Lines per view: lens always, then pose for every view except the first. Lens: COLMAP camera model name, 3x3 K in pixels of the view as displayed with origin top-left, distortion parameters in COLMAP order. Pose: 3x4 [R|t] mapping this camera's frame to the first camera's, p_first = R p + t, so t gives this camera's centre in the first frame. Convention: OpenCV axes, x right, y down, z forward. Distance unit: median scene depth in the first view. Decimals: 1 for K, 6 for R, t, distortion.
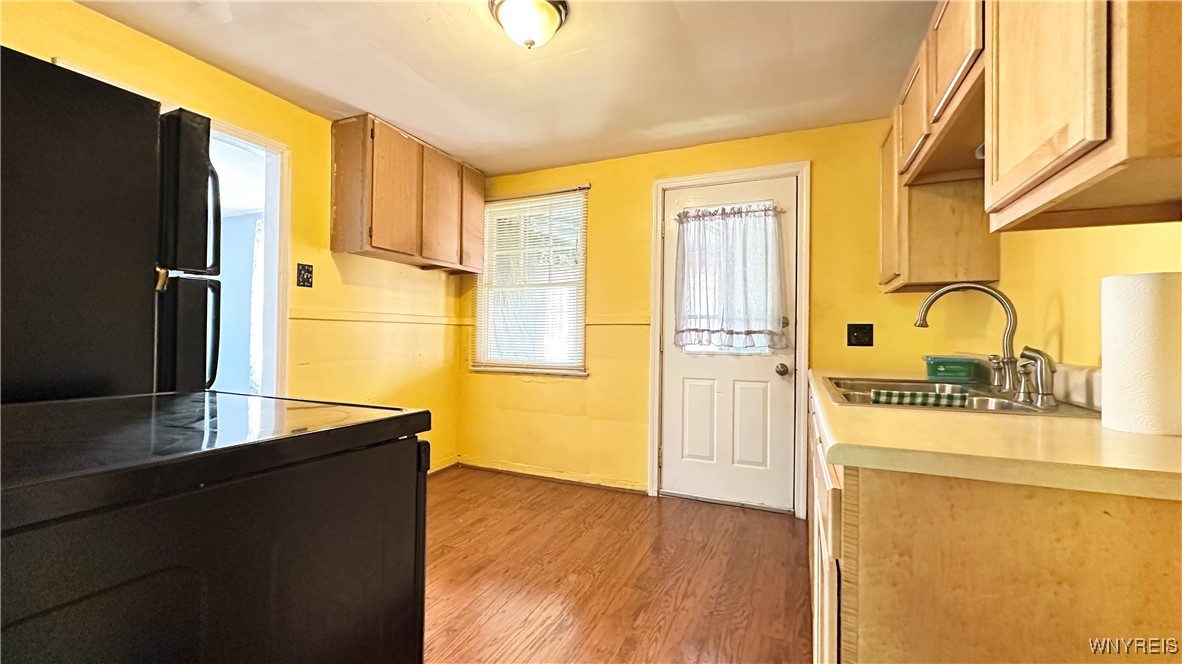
lens RADIAL K [[469.2, 0, 590.2], [0, 469.2, 332.1], [0, 0, 1]] dist [0.001384, 0.000205]
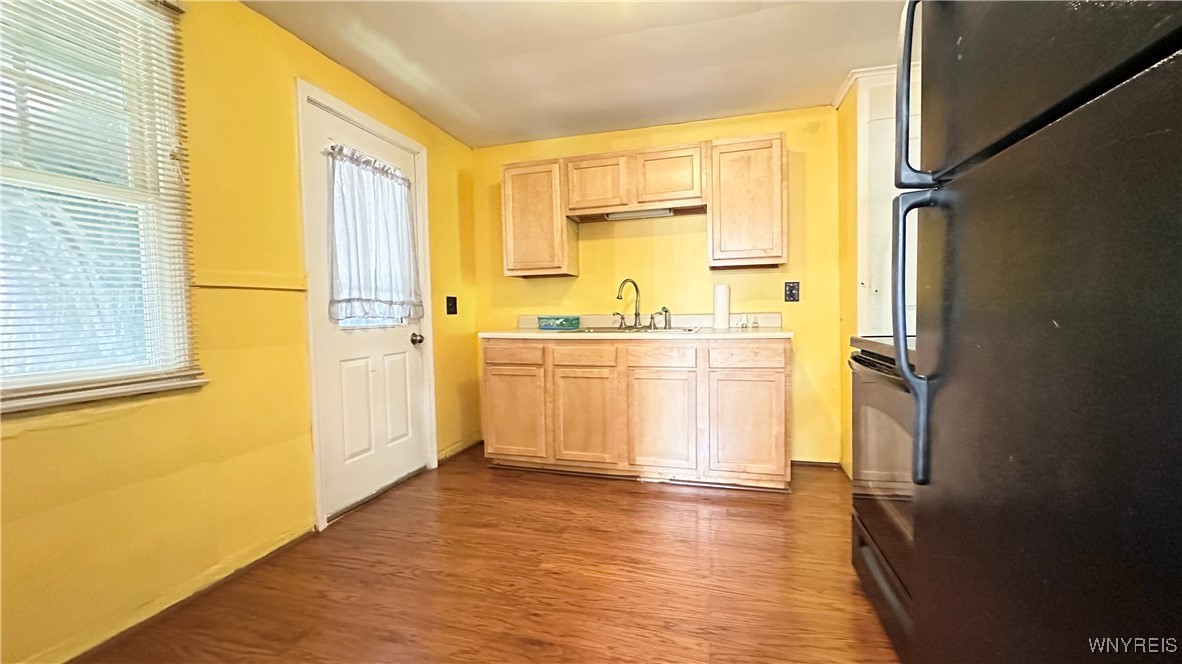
lens RADIAL K [[470.8, 0, 596.6], [0, 470.8, 332.4], [0, 0, 1]] dist [0.002225, 0.000088]
pose [[-0.144233, -0.055941, 0.987961, -0.712526], [0.006072, 0.998332, 0.057415, 0.008234], [-0.989525, 0.014280, -0.143652, 0.776977]]
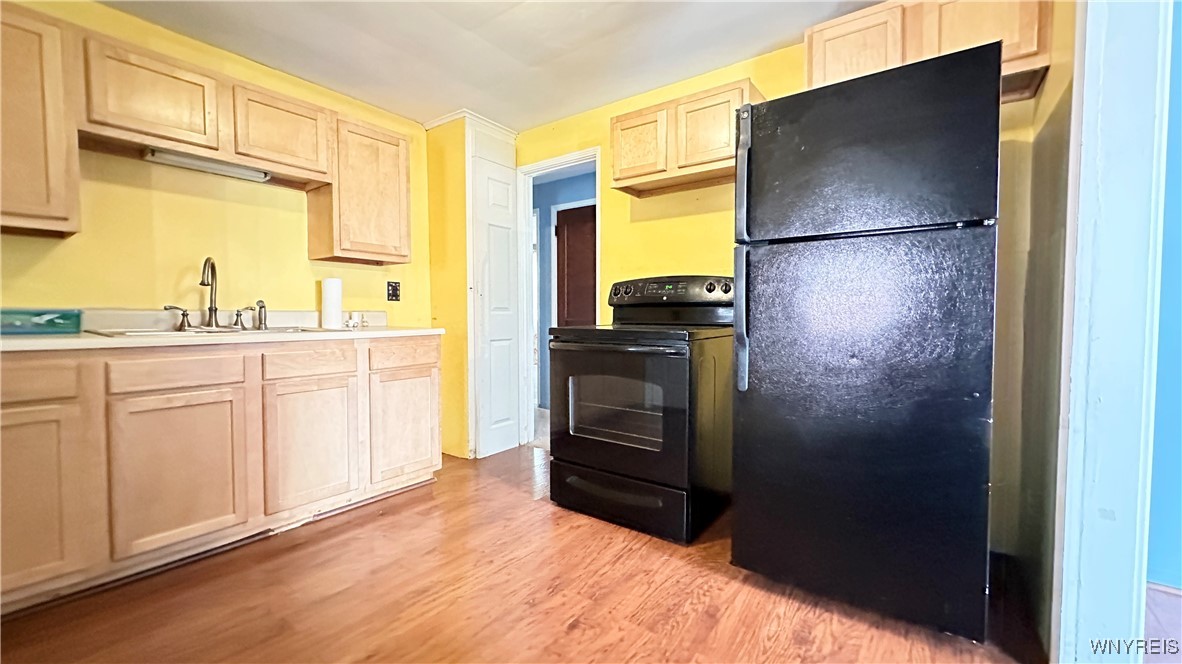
lens RADIAL K [[469.2, 0, 590.2], [0, 469.2, 332.1], [0, 0, 1]] dist [0.001384, 0.000205]
pose [[-0.975692, -0.024221, 0.217806, -0.374678], [-0.017795, 0.999348, 0.031416, 0.033570], [-0.218424, 0.026777, -0.975486, 1.166915]]
